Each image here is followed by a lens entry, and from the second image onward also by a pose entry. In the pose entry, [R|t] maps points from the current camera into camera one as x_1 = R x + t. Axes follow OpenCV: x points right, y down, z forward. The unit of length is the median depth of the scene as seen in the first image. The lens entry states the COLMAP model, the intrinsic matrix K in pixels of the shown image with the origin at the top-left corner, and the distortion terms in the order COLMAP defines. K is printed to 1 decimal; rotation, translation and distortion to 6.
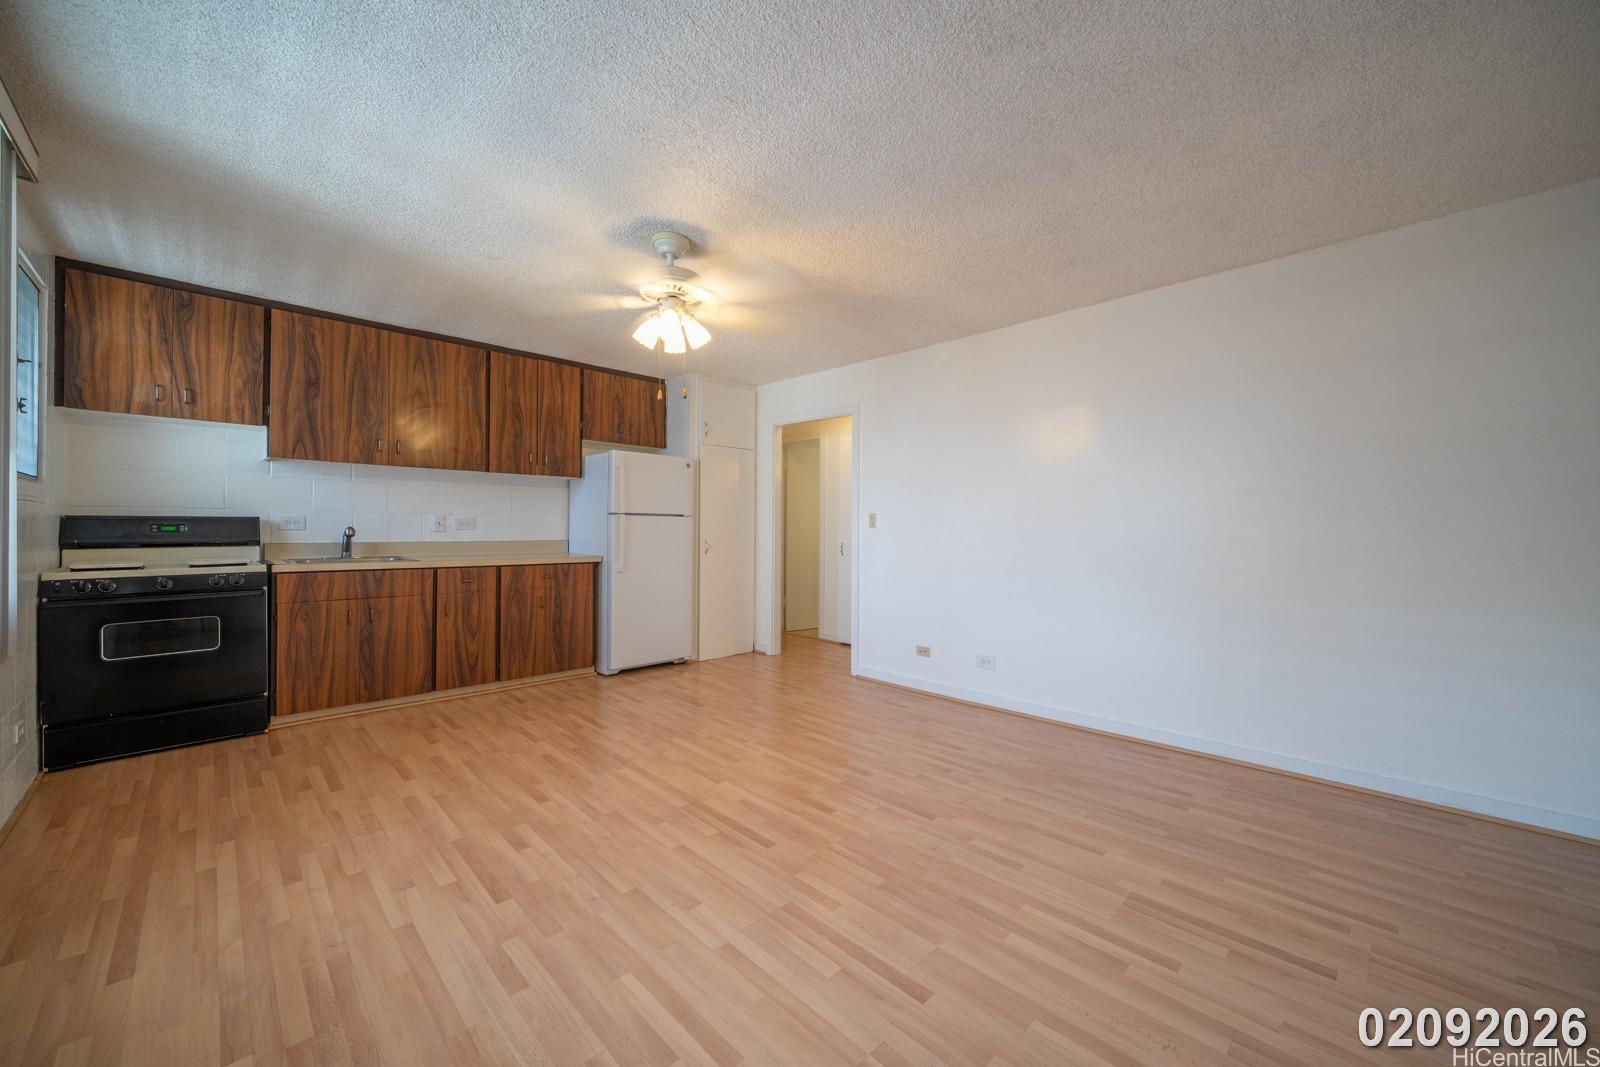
lens RADIAL K [[605.7, 0, 812.0], [0, 605.7, 530.4], [0, 0, 1]] dist [-0.000465, -0.000048]
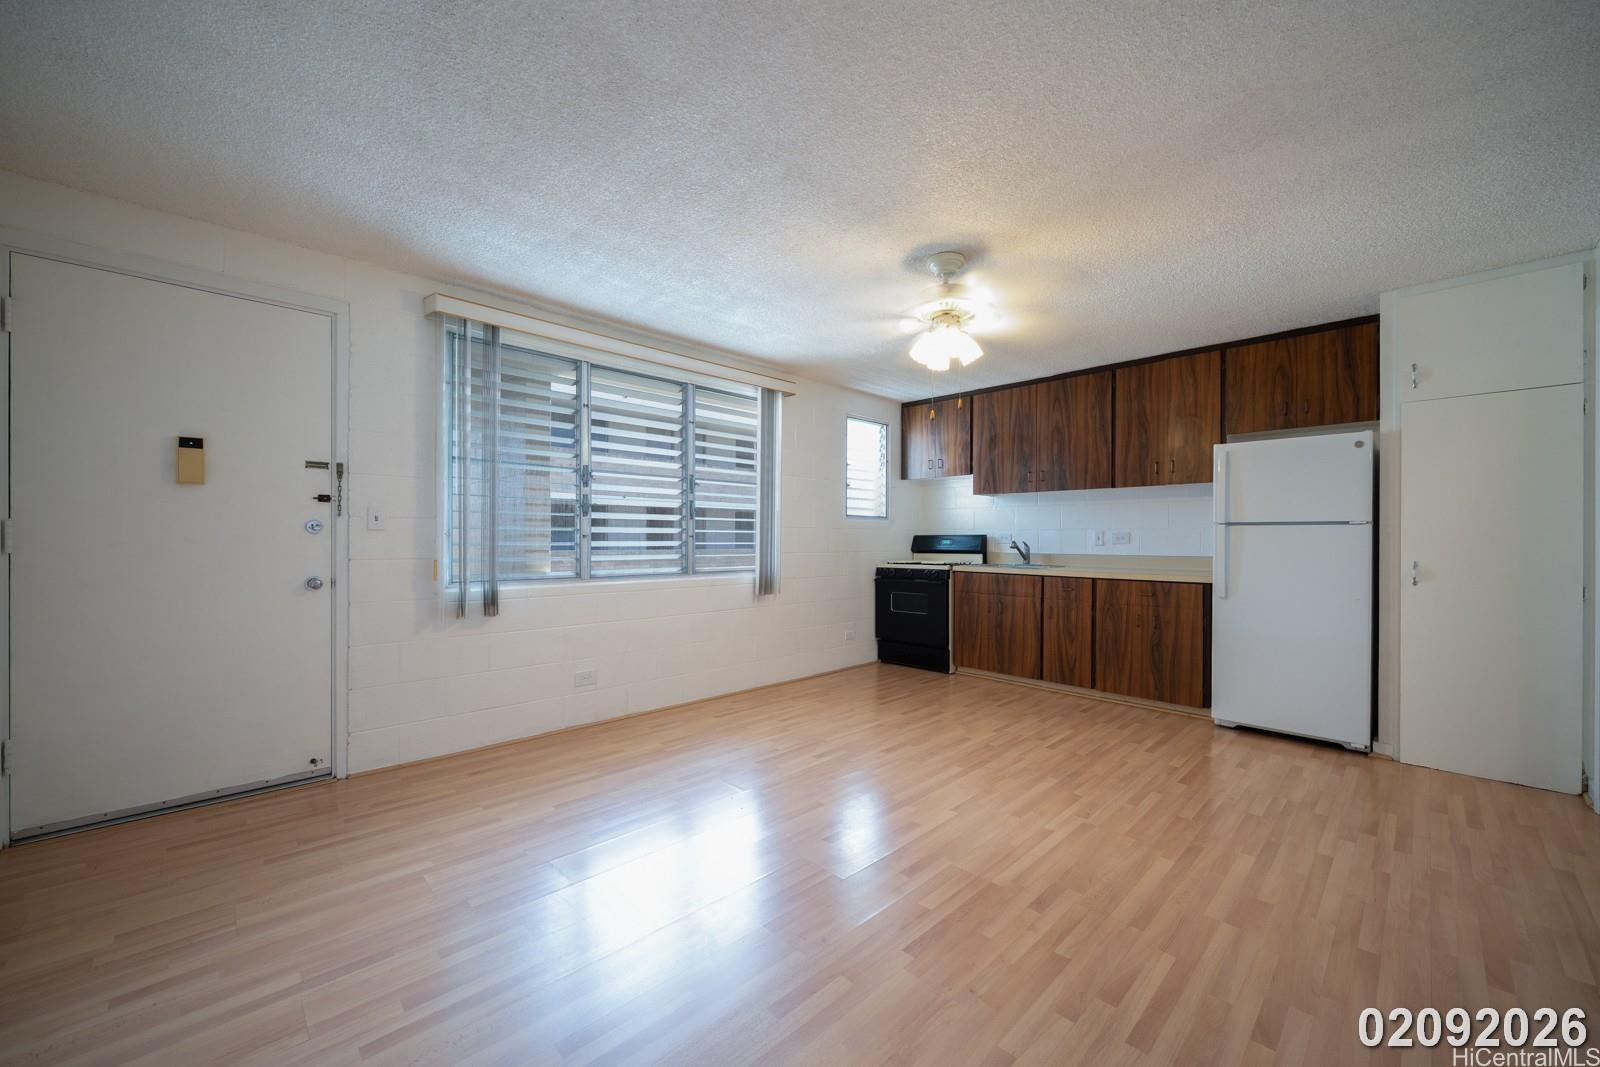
lens RADIAL K [[618.9, 0, 823.3], [0, 618.9, 539.7], [0, 0, 1]] dist [-0.000663, -0.000112]
pose [[0.008844, -0.005043, -0.999948, 0.612756], [-0.007778, 0.999957, -0.005112, 0.001293], [0.999931, 0.007822, 0.008804, 0.593649]]
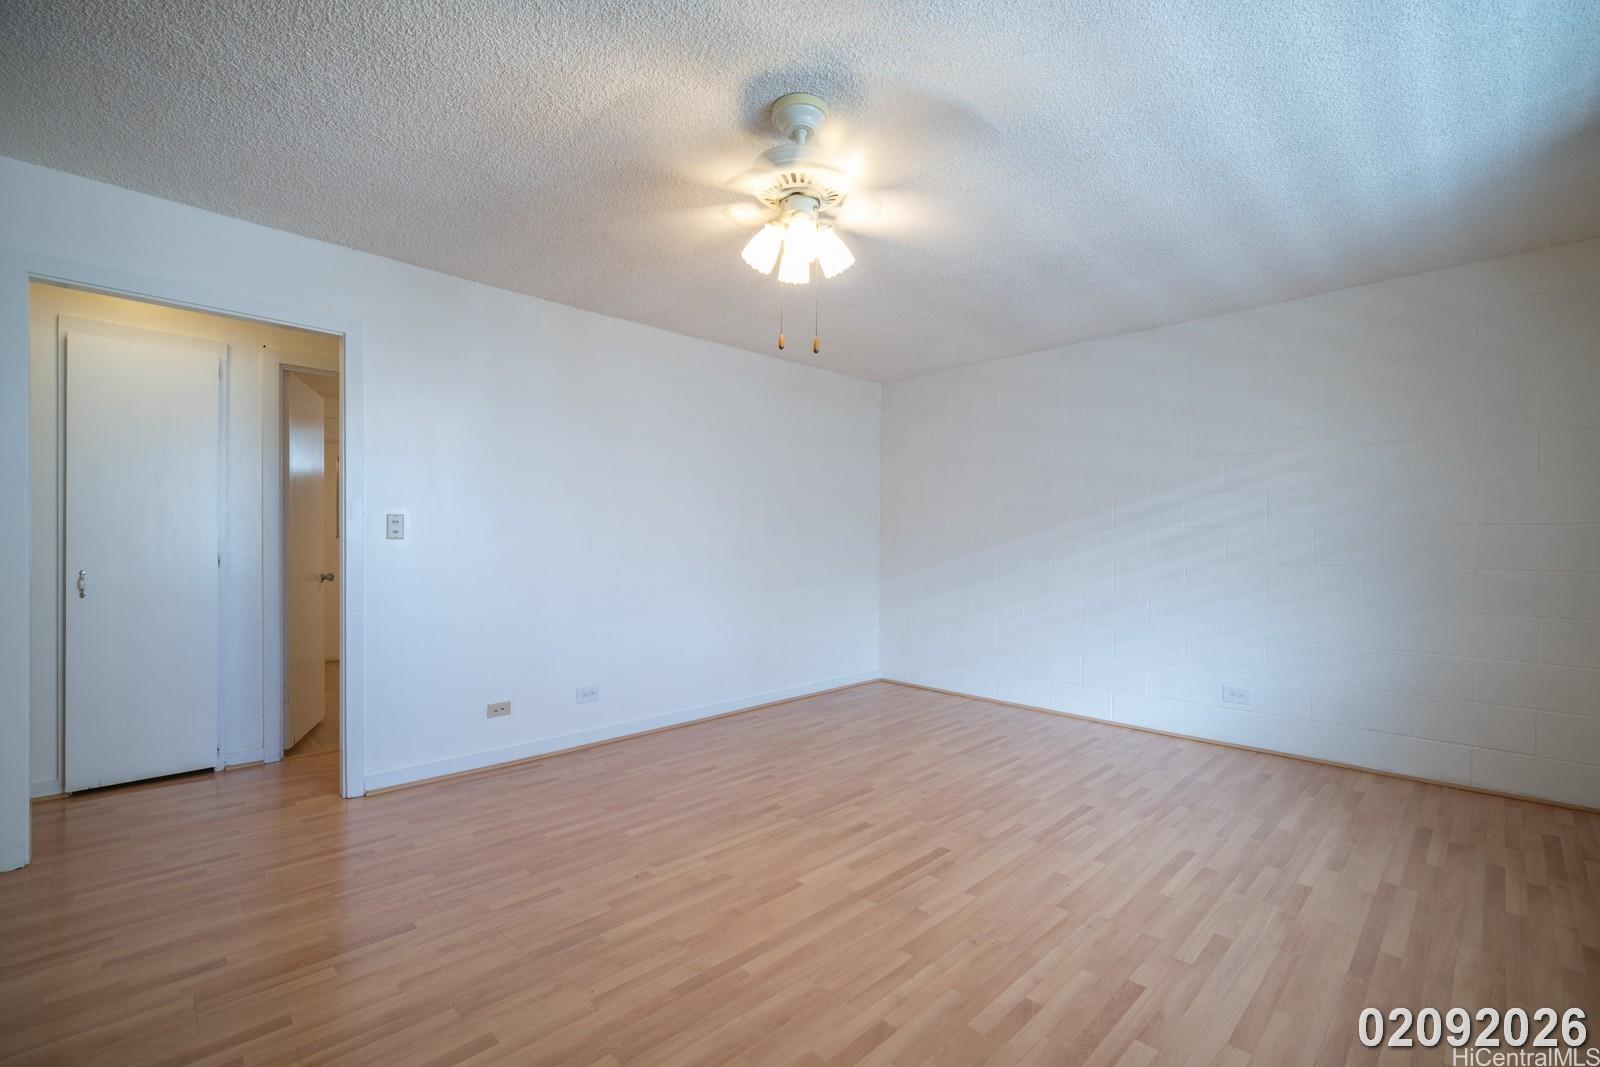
lens RADIAL K [[683.9, 0, 807.3], [0, 683.9, 548.5], [0, 0, 1]] dist [-0.000434, -0.000116]
pose [[0.009141, -0.015196, 0.999843, -0.746646], [-0.001100, 0.999884, 0.015207, -0.007217], [-0.999958, -0.001239, 0.009123, 0.742653]]
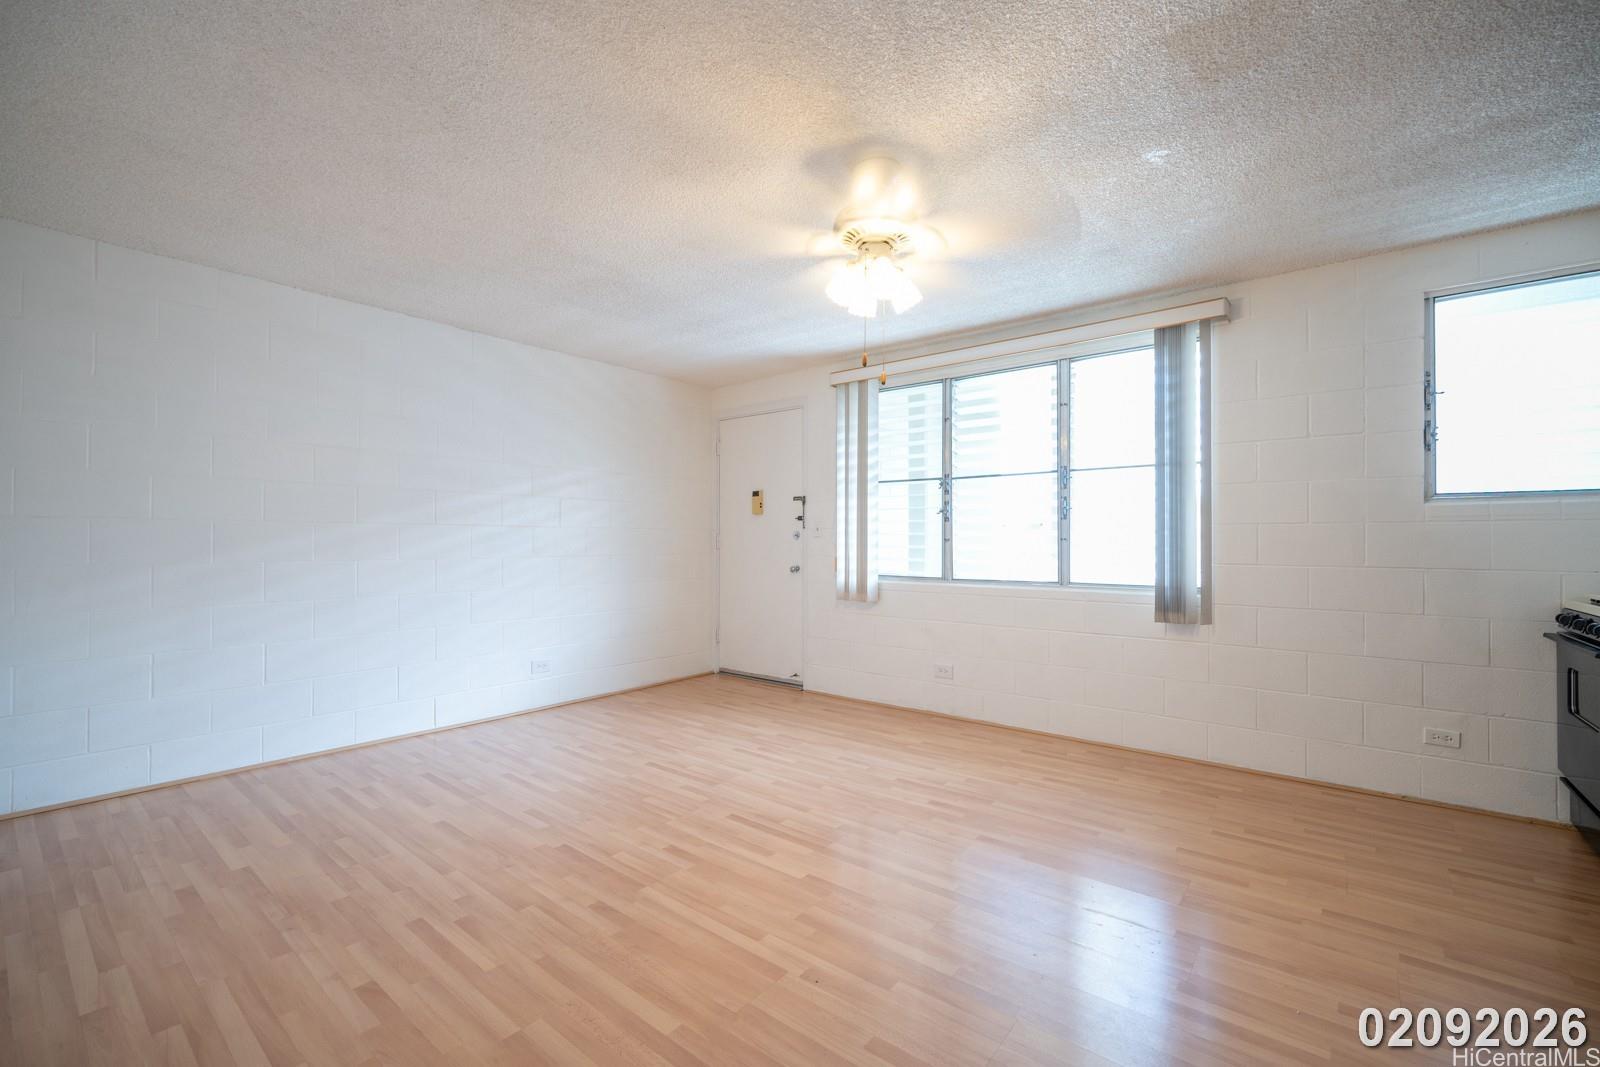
lens RADIAL K [[680.5, 0, 800.0], [0, 680.5, 533.5], [0, 0, 1]] dist [0.000232, -0.000116]
pose [[-0.995206, -0.008588, -0.097425, -0.042066], [-0.007760, 0.999930, -0.008877, -0.005229], [0.097494, -0.008078, -0.995203, 1.400736]]
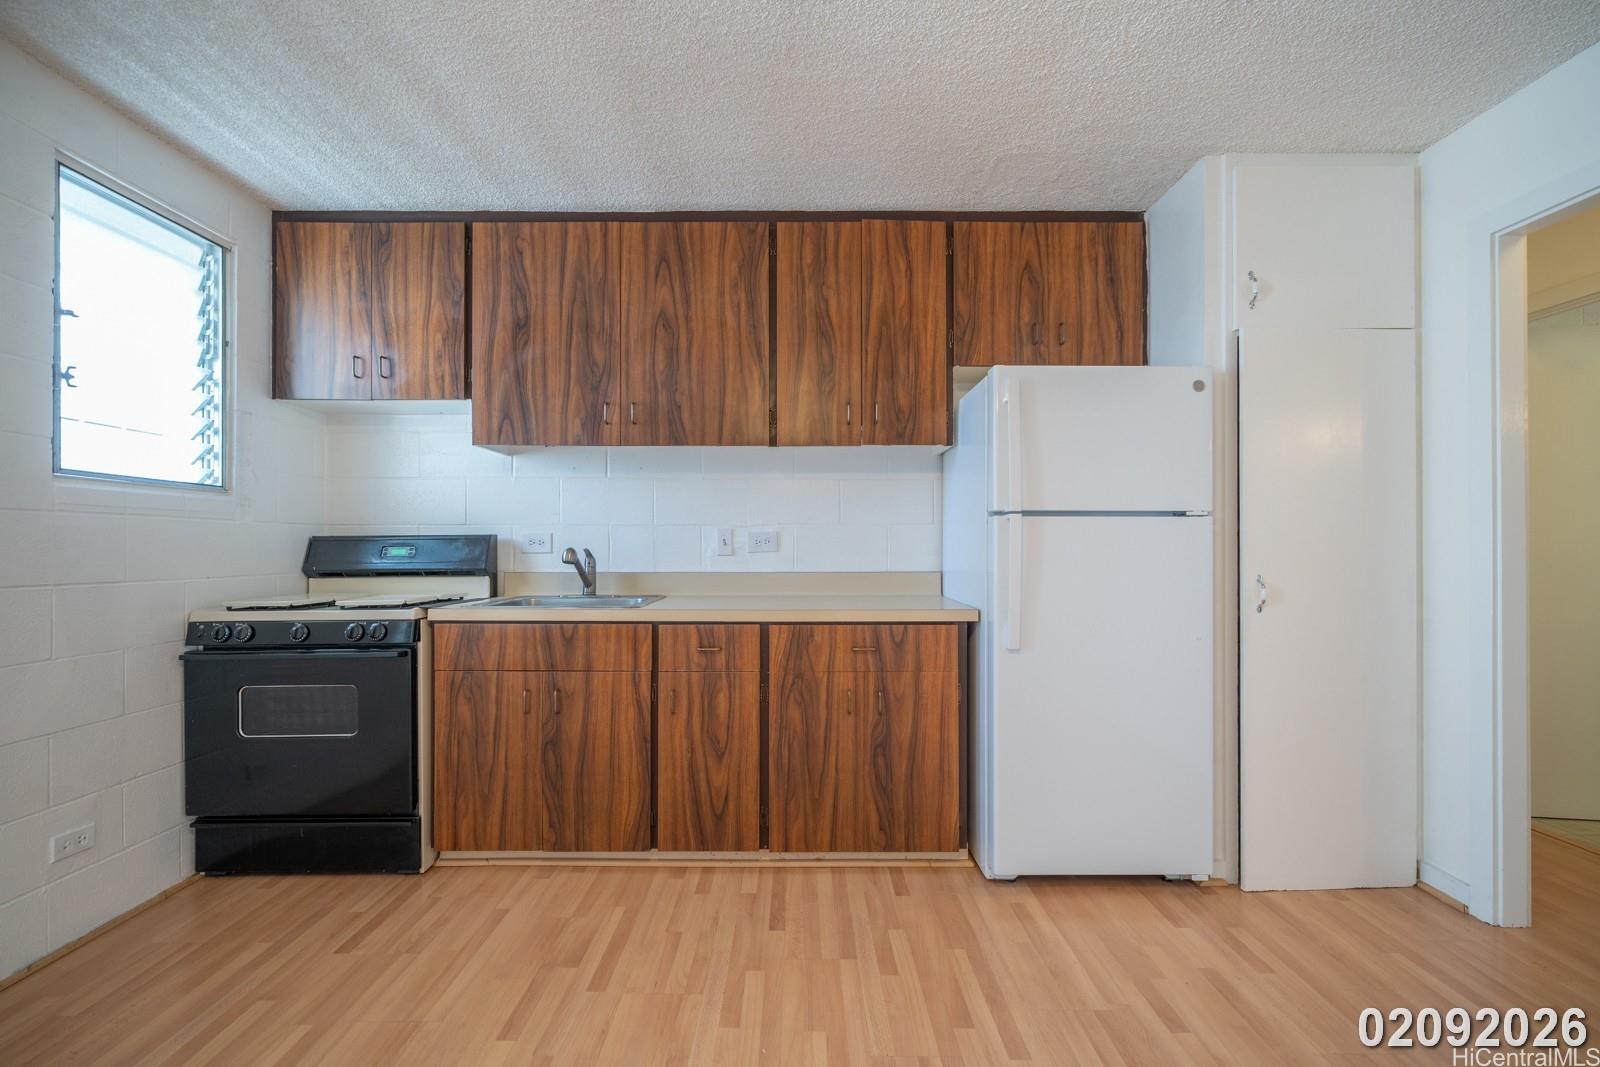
lens RADIAL K [[685.3, 0, 795.5], [0, 685.3, 545.2], [0, 0, 1]] dist [-0.001830, -0.000329]
pose [[0.705574, -0.010426, -0.708560, -0.103871], [0.003340, 0.999930, -0.011388, 0.000054], [0.708629, 0.005668, 0.705559, 0.693548]]
